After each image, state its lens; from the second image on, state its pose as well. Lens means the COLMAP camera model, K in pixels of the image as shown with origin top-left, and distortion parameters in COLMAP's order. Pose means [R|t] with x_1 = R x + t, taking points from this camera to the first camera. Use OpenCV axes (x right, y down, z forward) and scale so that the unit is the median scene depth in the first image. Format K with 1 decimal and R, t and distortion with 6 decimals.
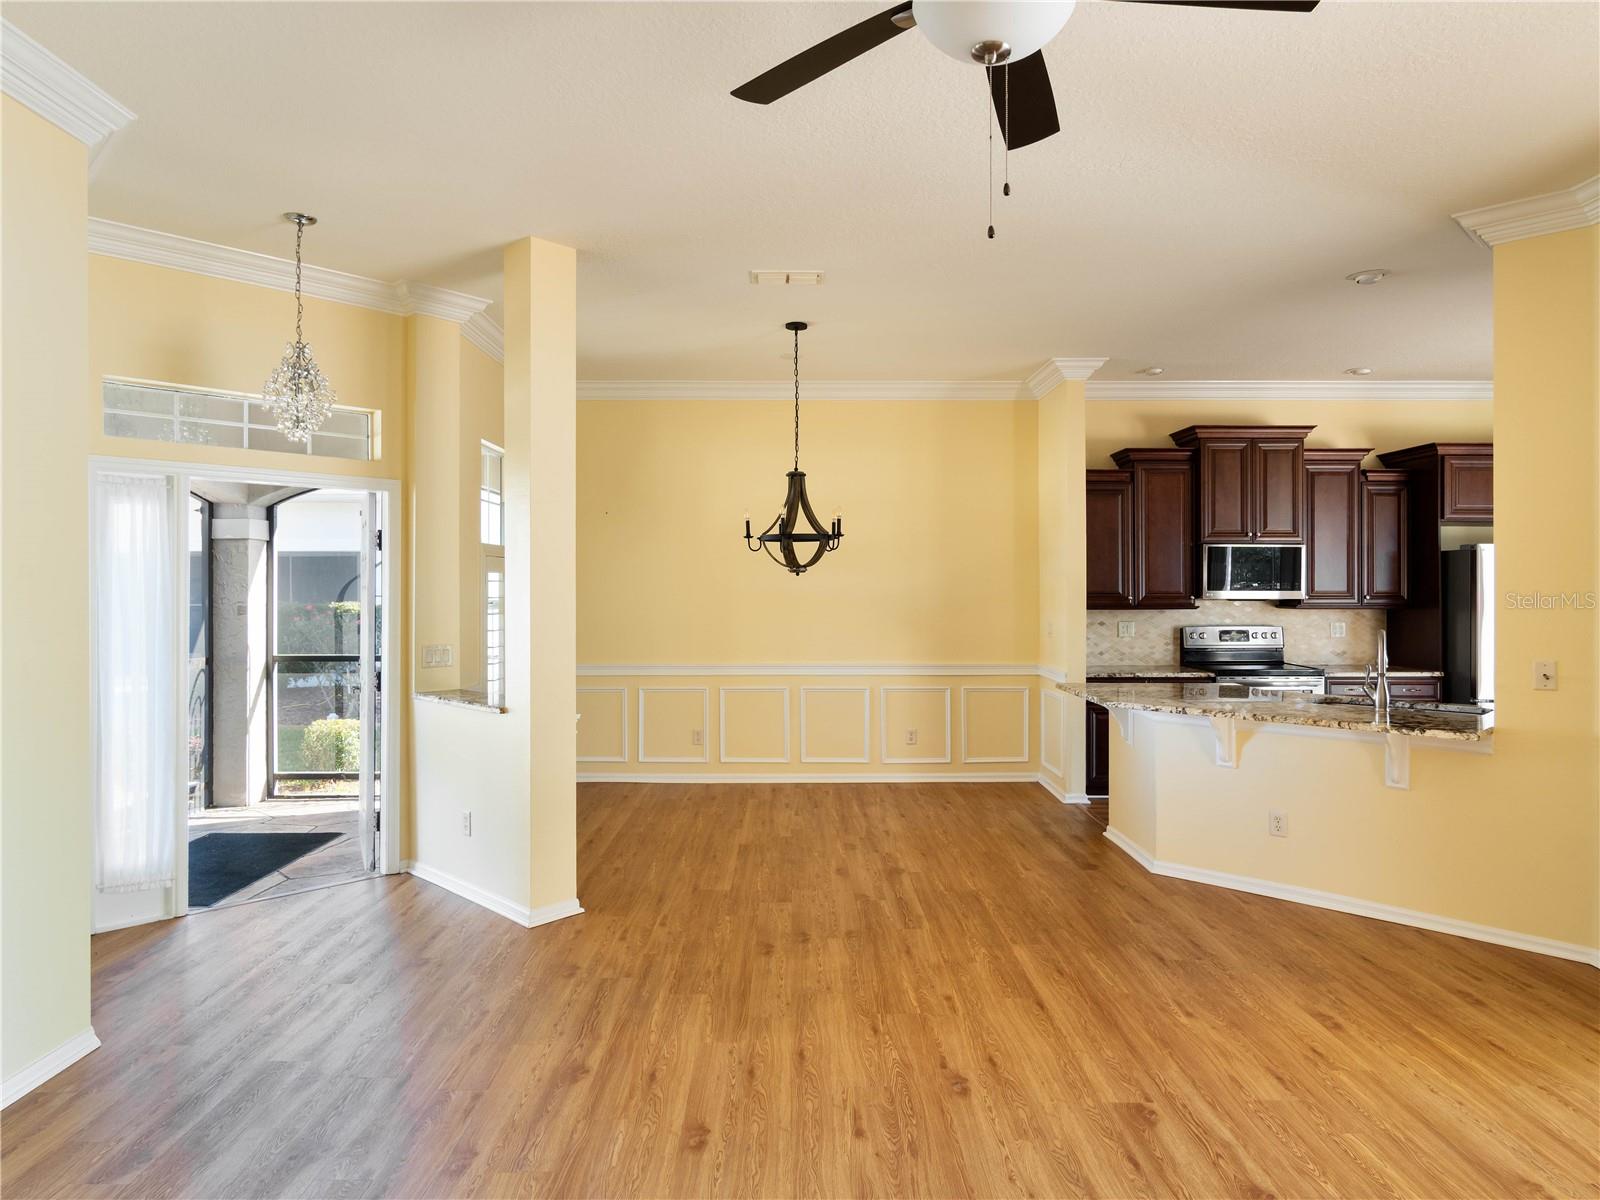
lens RADIAL K [[973.8, 0, 799.2], [0, 973.8, 592.7], [0, 0, 1]] dist [-0.002963, -0.000402]
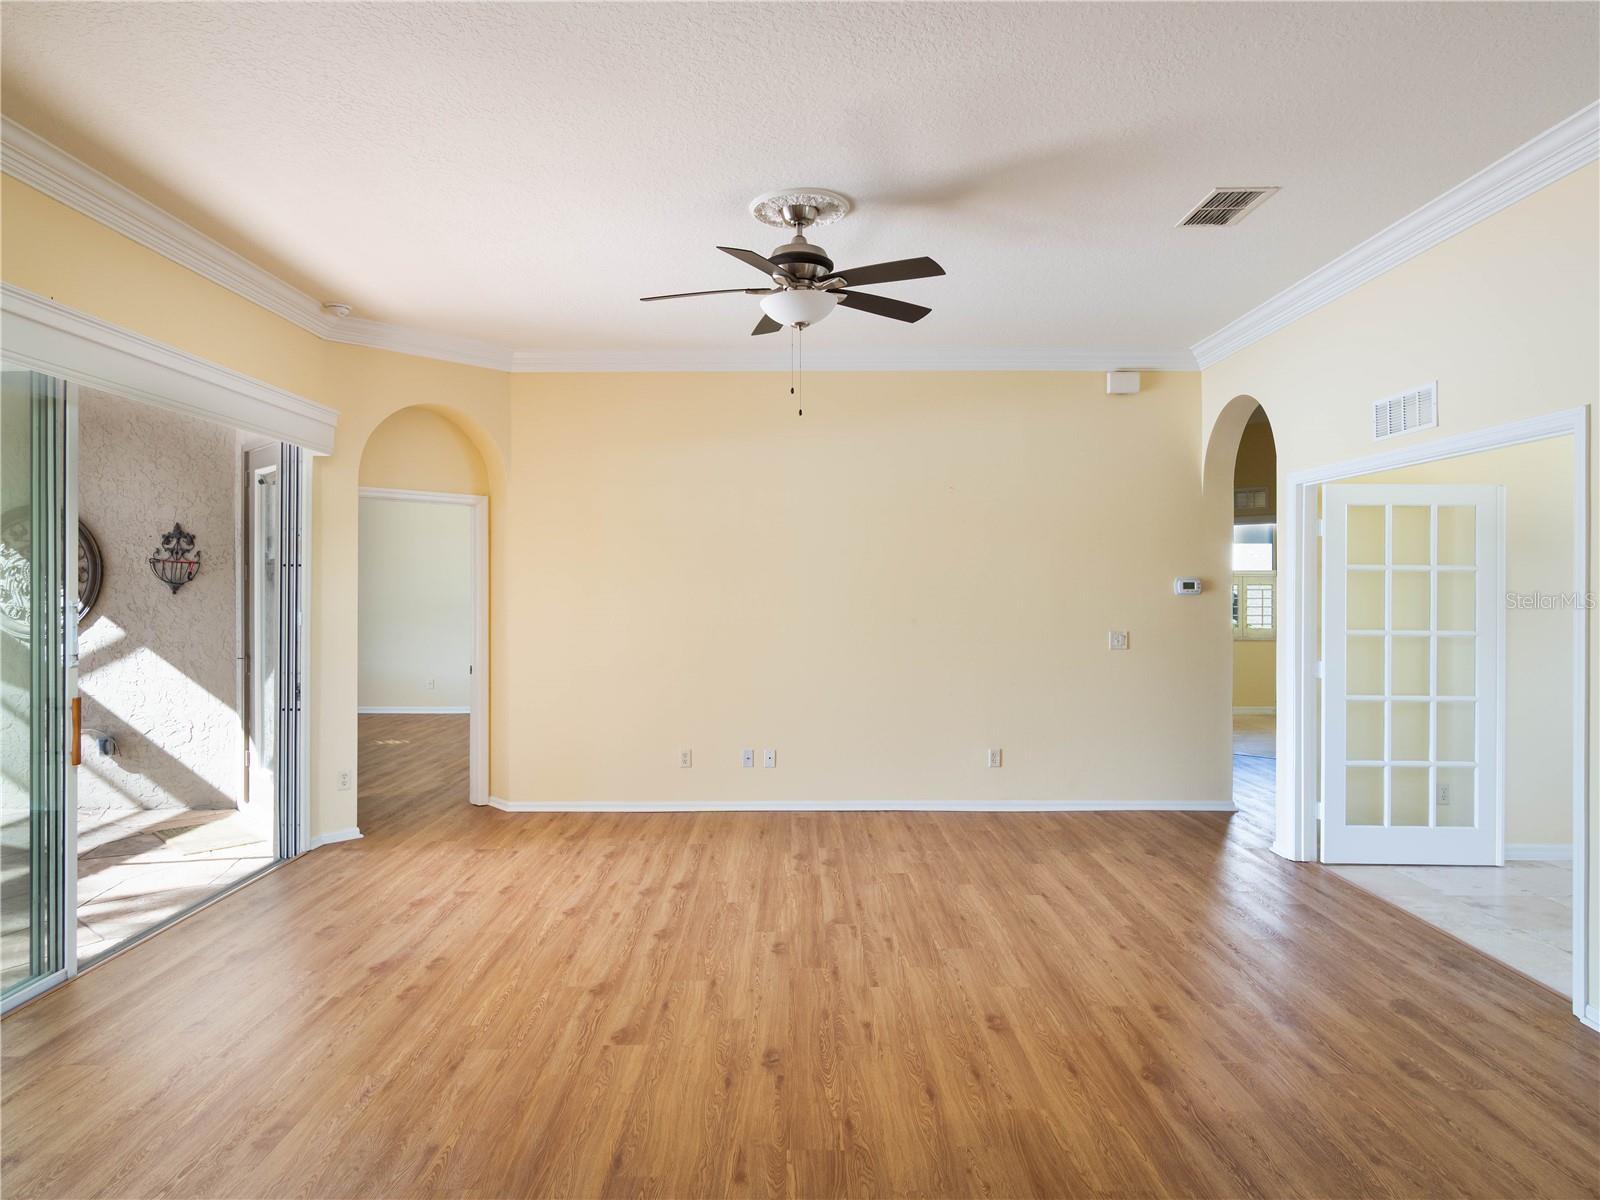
lens RADIAL K [[973.8, 0, 799.2], [0, 973.8, 592.7], [0, 0, 1]] dist [-0.002963, -0.000402]
pose [[-0.999997, -0.000057, 0.002398, 0.099765], [-0.000031, 0.999942, 0.010744, -0.005915], [-0.002398, 0.010744, -0.999939, 1.537726]]
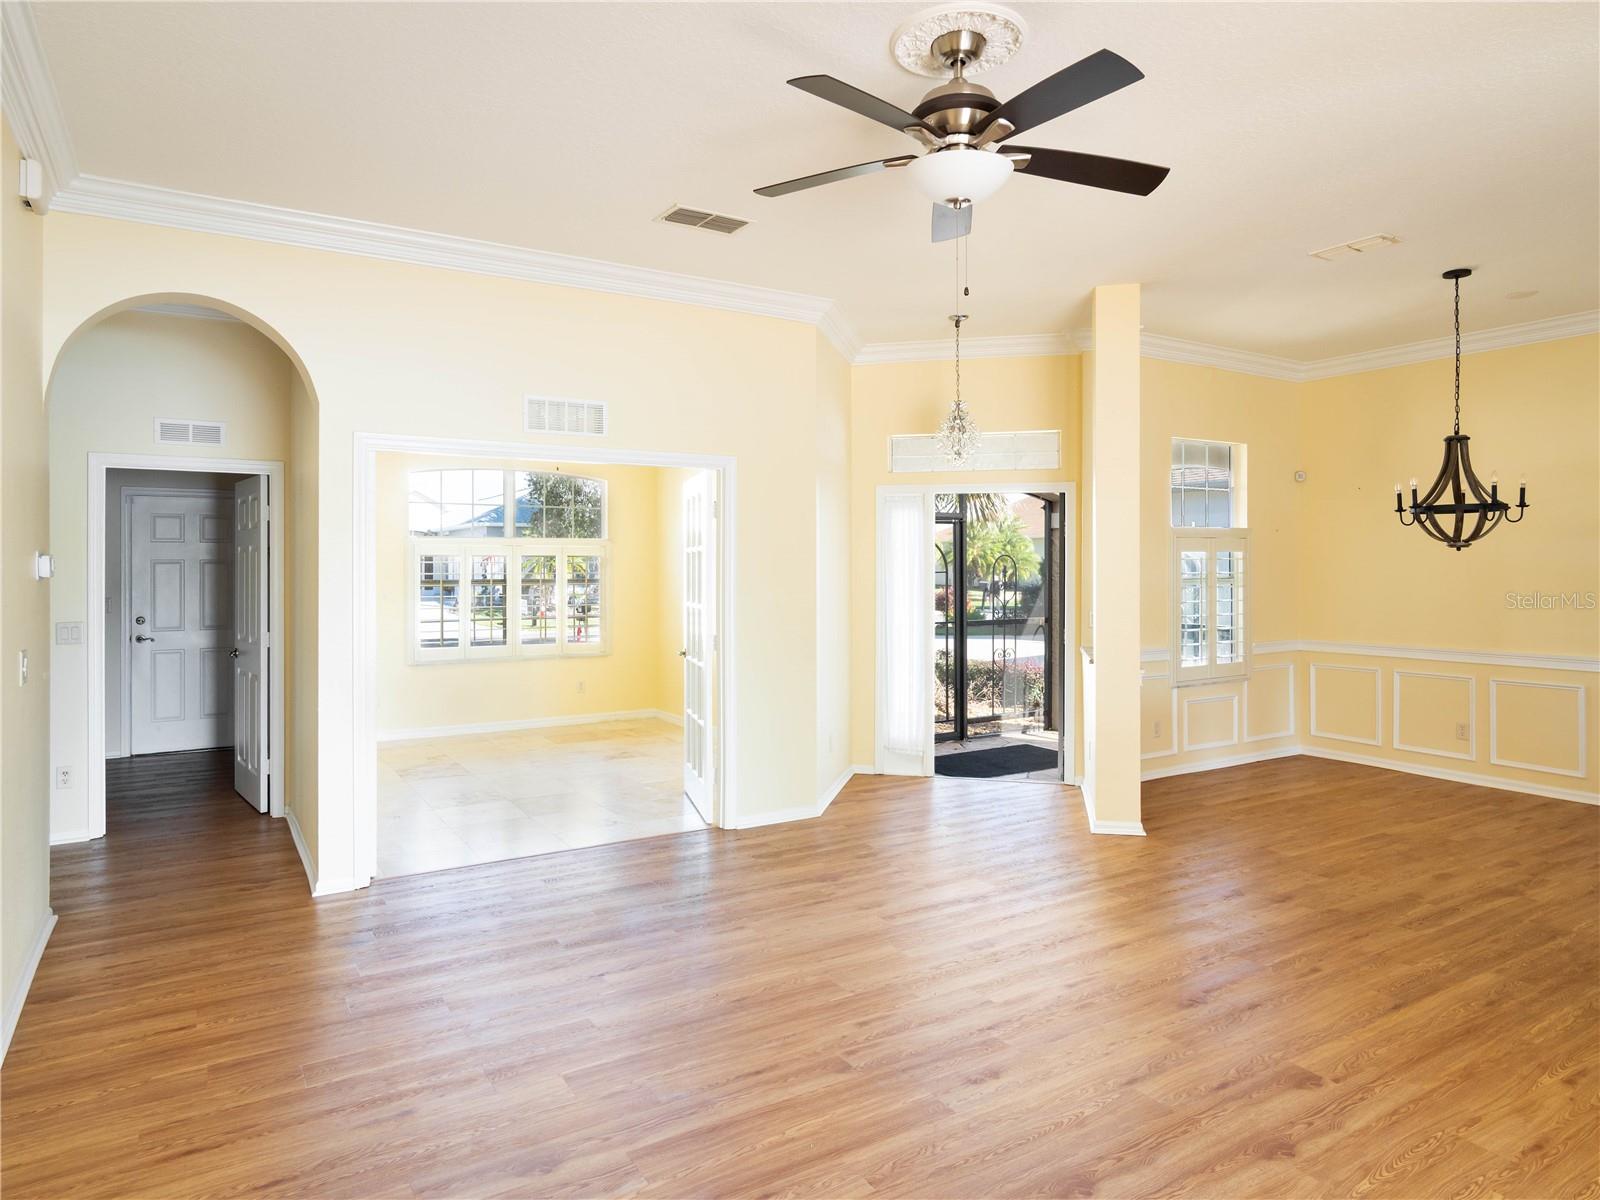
lens RADIAL K [[985.8, 0, 798.7], [0, 985.8, 560.4], [0, 0, 1]] dist [0.003552, 0.001955]
pose [[0.522505, -0.004957, -0.852622, 0.682231], [-0.004411, 0.999954, -0.008517, 0.003005], [0.852625, 0.008211, 0.522459, 0.004180]]
